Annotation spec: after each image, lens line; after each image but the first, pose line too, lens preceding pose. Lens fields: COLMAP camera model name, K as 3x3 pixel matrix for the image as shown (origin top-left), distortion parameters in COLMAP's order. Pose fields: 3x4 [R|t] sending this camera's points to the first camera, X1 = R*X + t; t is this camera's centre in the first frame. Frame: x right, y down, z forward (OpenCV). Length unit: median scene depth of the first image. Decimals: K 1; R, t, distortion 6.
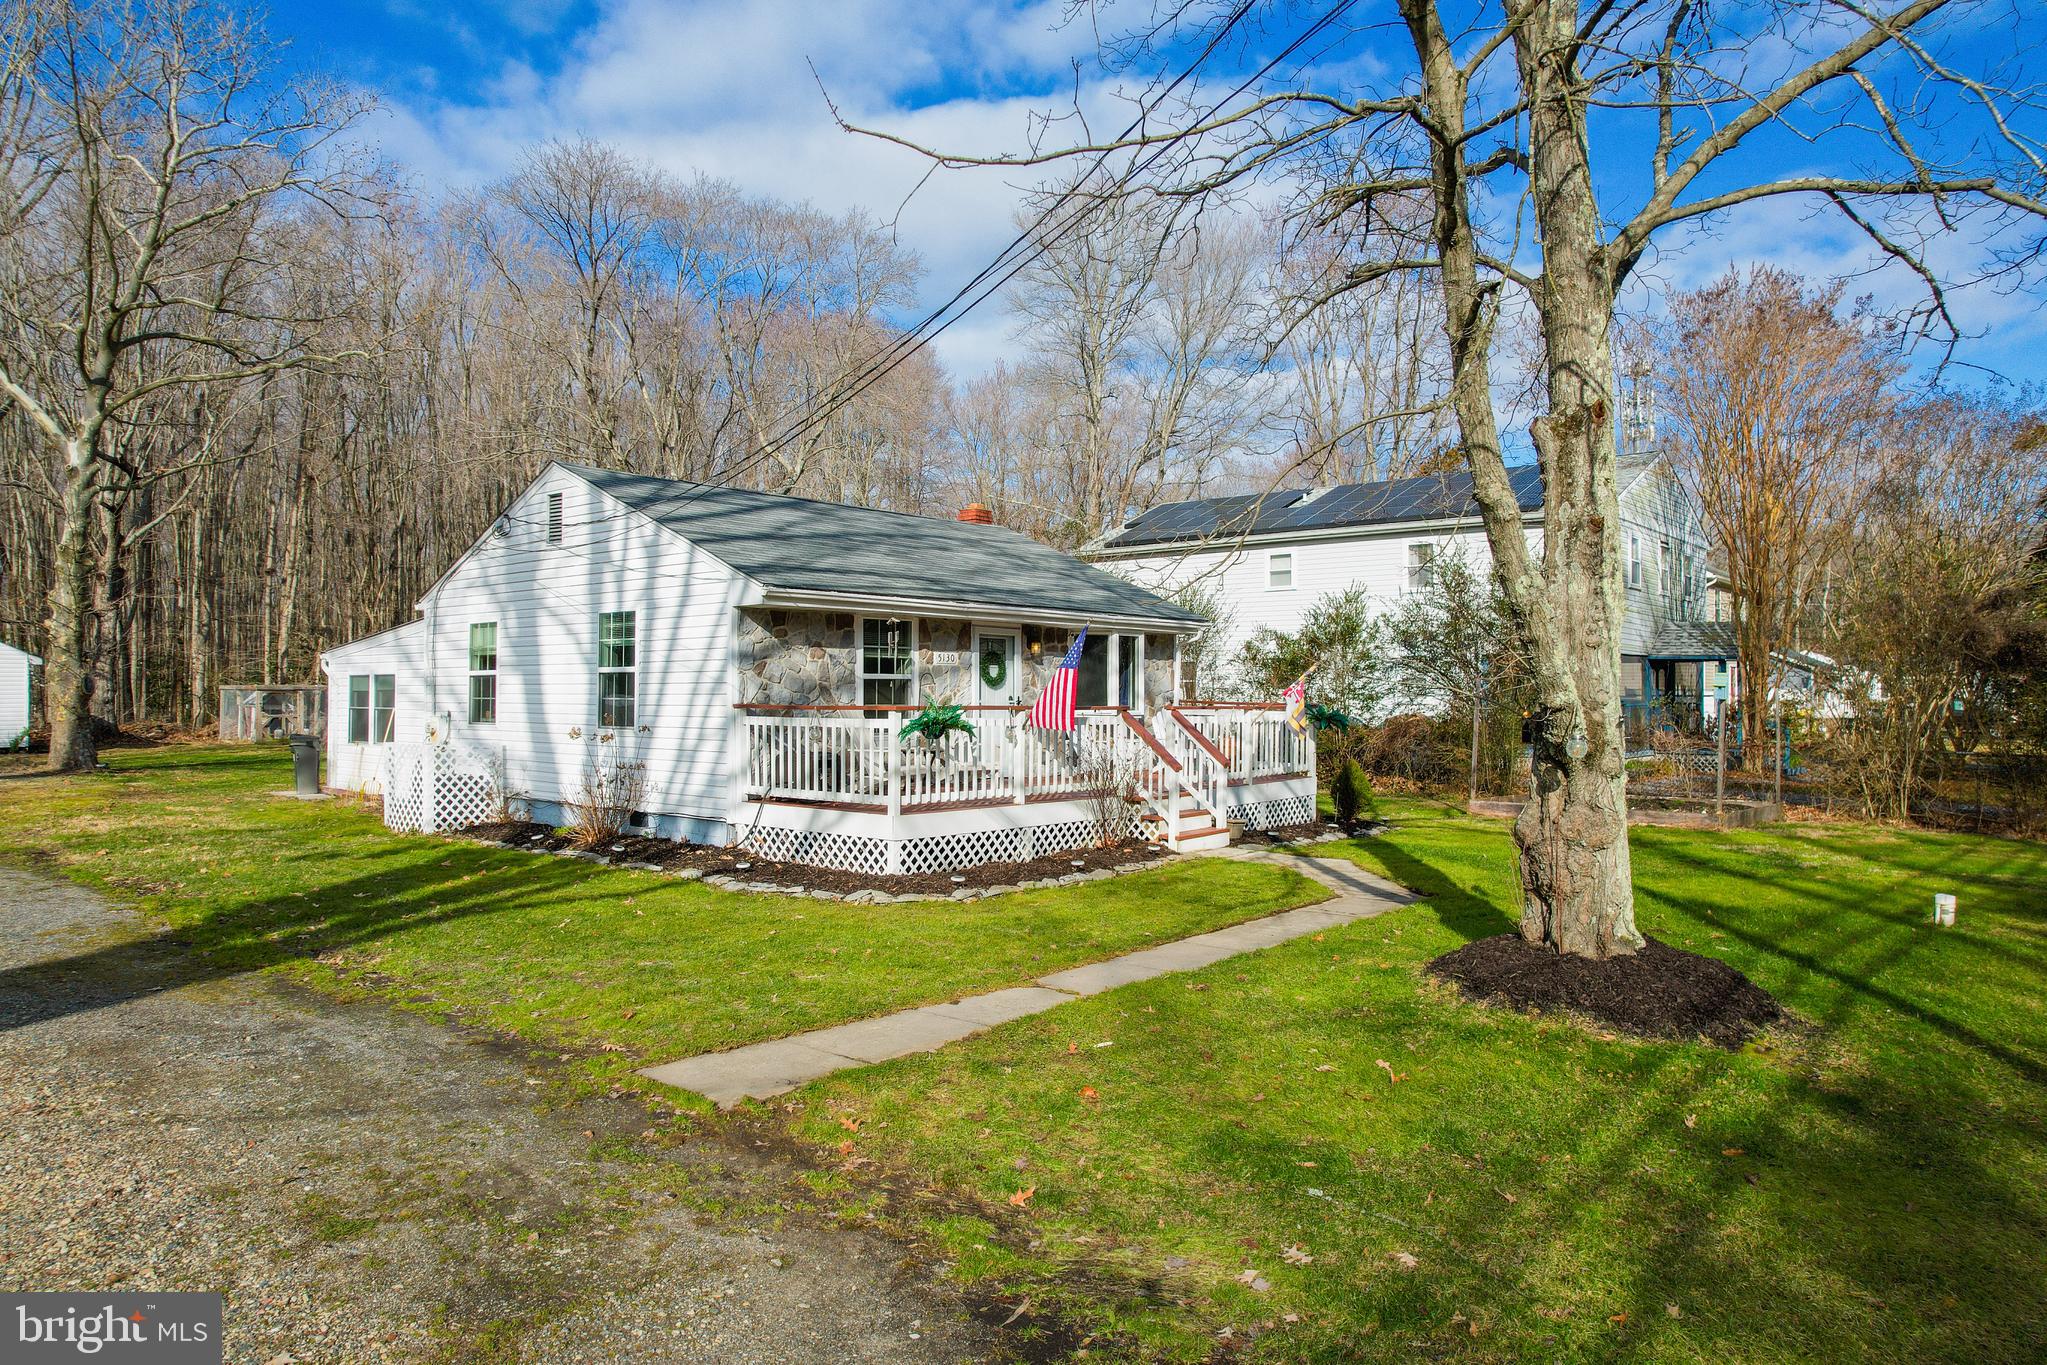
lens RADIAL K [[1299.6, 0, 1023.5], [0, 1299.6, 682.5], [0, 0, 1]] dist [-0.056325, 0.053926]
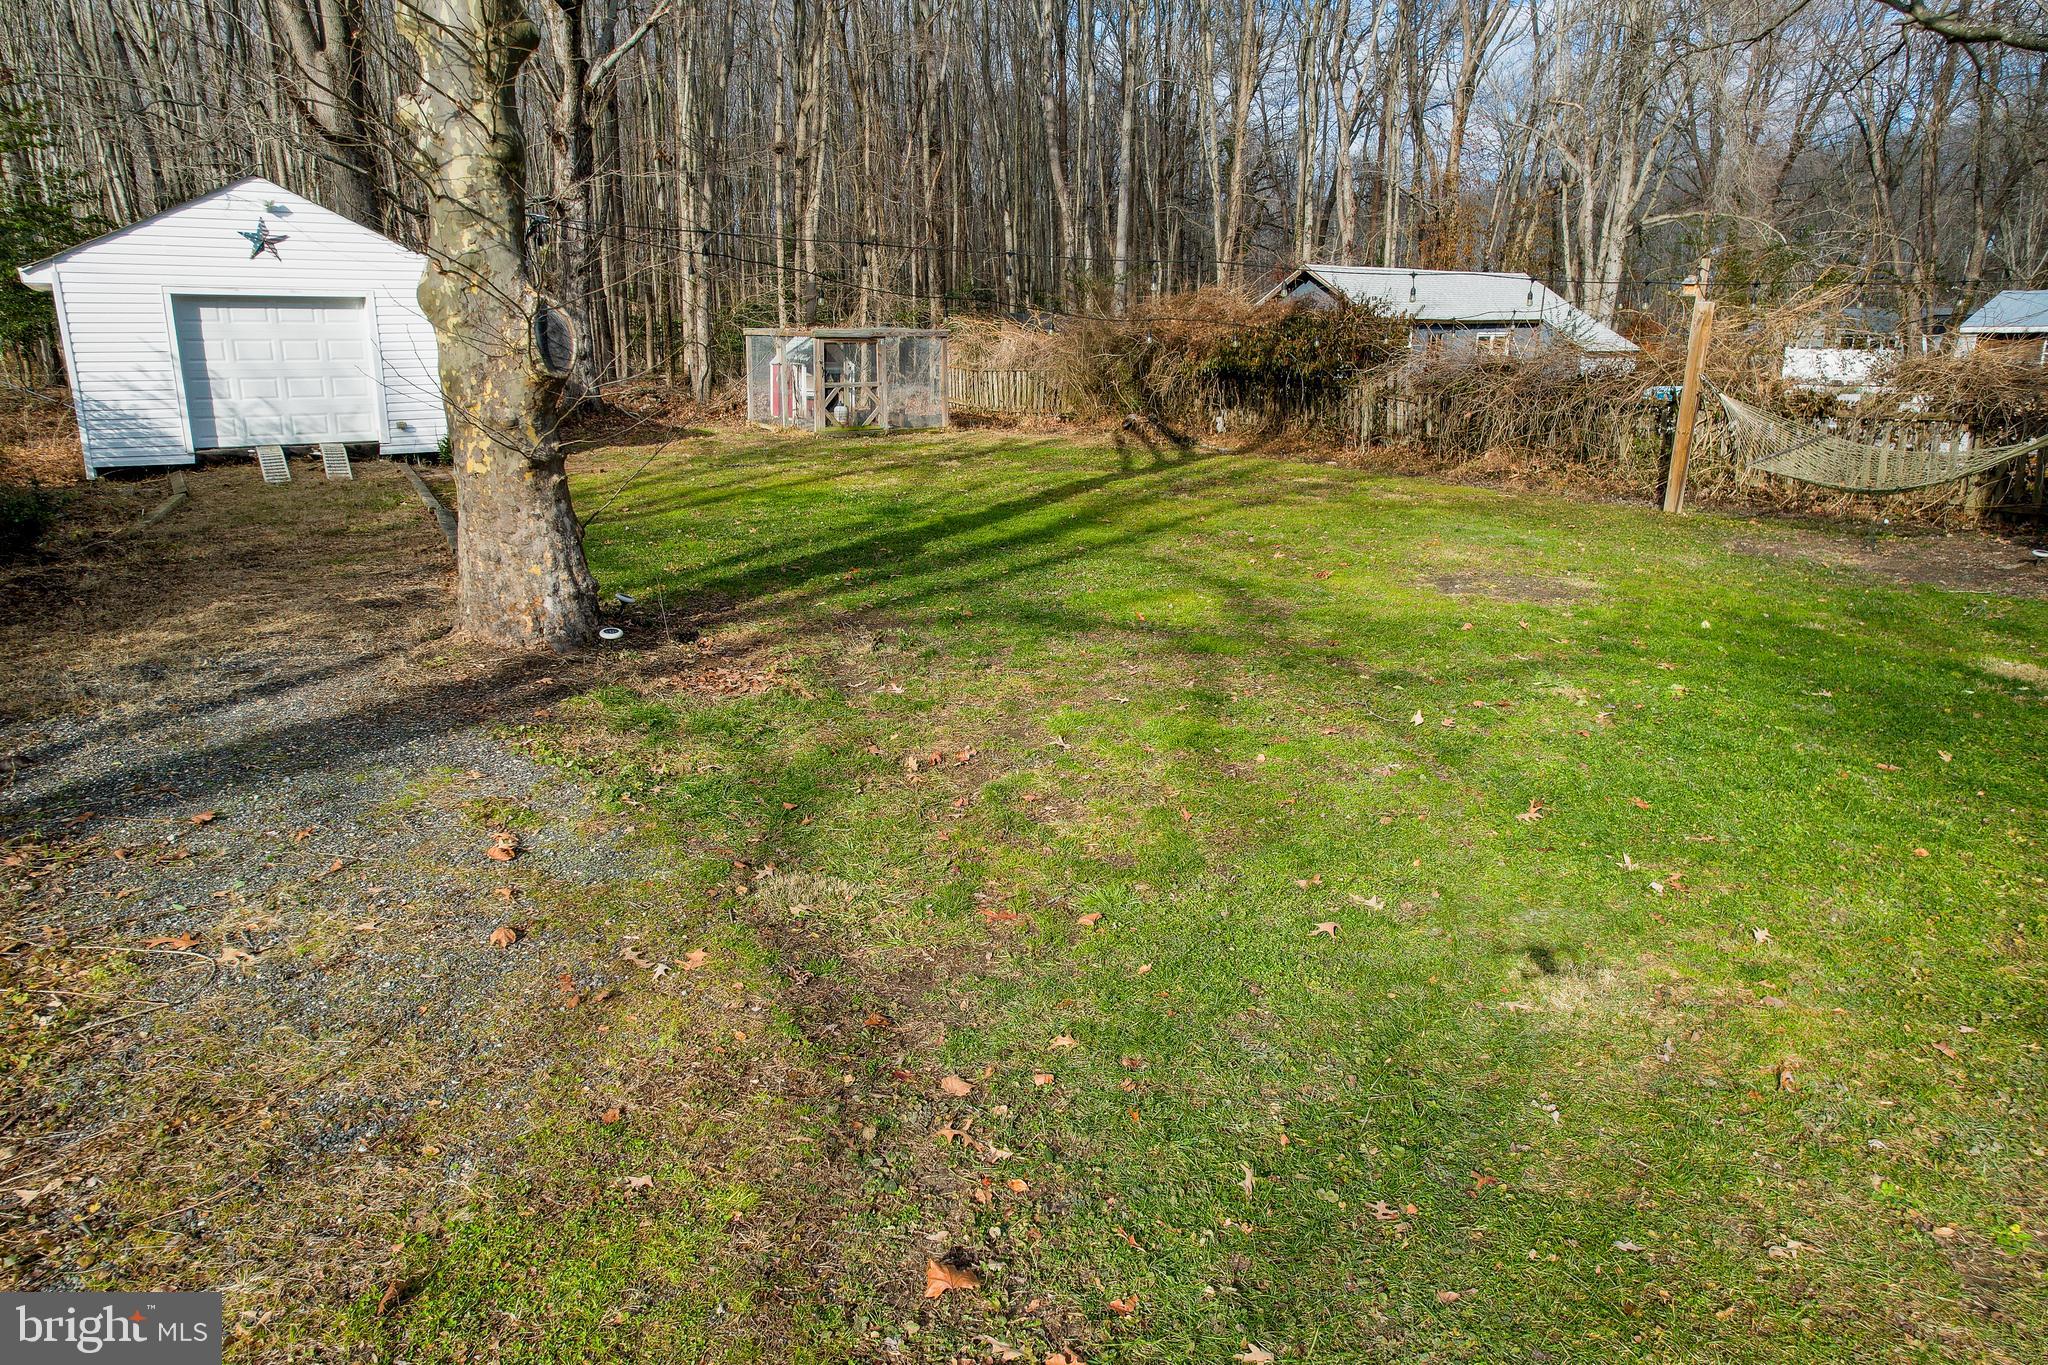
lens RADIAL K [[1300.2, 0, 1024.0], [0, 1300.2, 682.5], [0, 0, 1]] dist [-0.056325, 0.053926]
pose [[0.956722, 0.086099, -0.277974, -0.328325], [-0.009043, 0.963564, 0.267327, -0.001579], [0.290863, -0.253243, 0.922641, 0.451242]]
